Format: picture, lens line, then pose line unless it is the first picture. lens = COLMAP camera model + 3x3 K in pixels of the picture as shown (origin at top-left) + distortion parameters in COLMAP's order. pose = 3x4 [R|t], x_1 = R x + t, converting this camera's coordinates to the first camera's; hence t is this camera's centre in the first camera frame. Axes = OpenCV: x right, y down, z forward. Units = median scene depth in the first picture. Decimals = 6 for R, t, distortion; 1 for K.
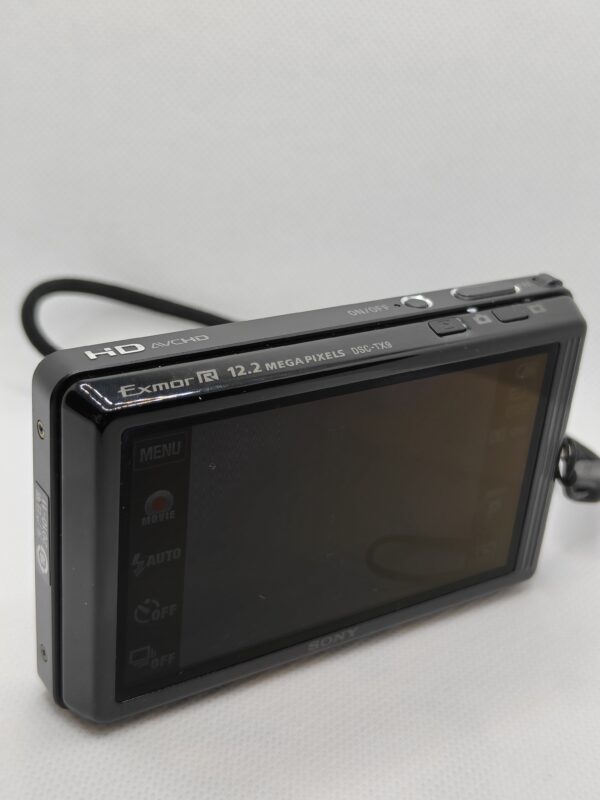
lens RADIAL K [[1140.5, 0, 350.3], [0, 1140.5, 400.6], [0, 0, 1]] dist [0.180216, -0.025195]
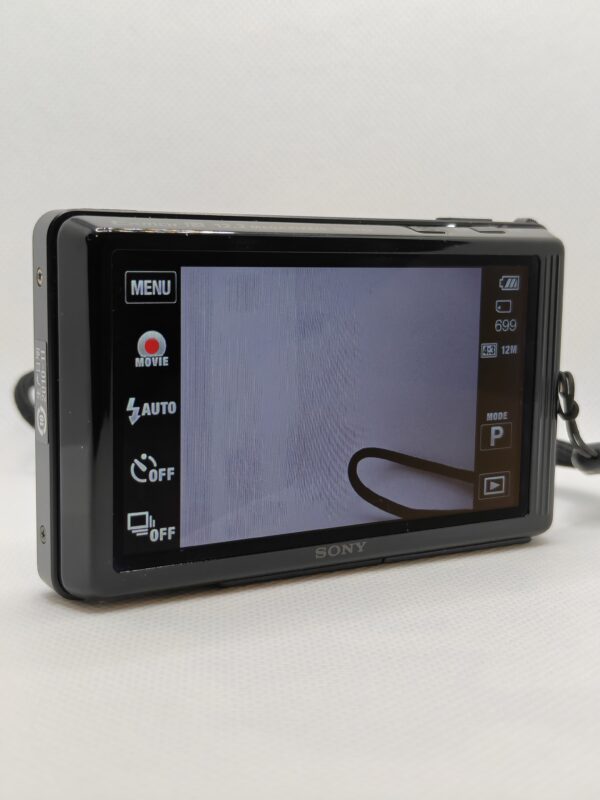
lens RADIAL K [[1140.5, 0, 350.3], [0, 1140.5, 400.6], [0, 0, 1]] dist [0.180216, -0.025195]
pose [[0.996303, -0.079806, -0.031816, 0.039134], [0.064312, 0.938319, -0.339737, 0.481598], [0.056967, 0.336434, 0.939982, 0.053293]]
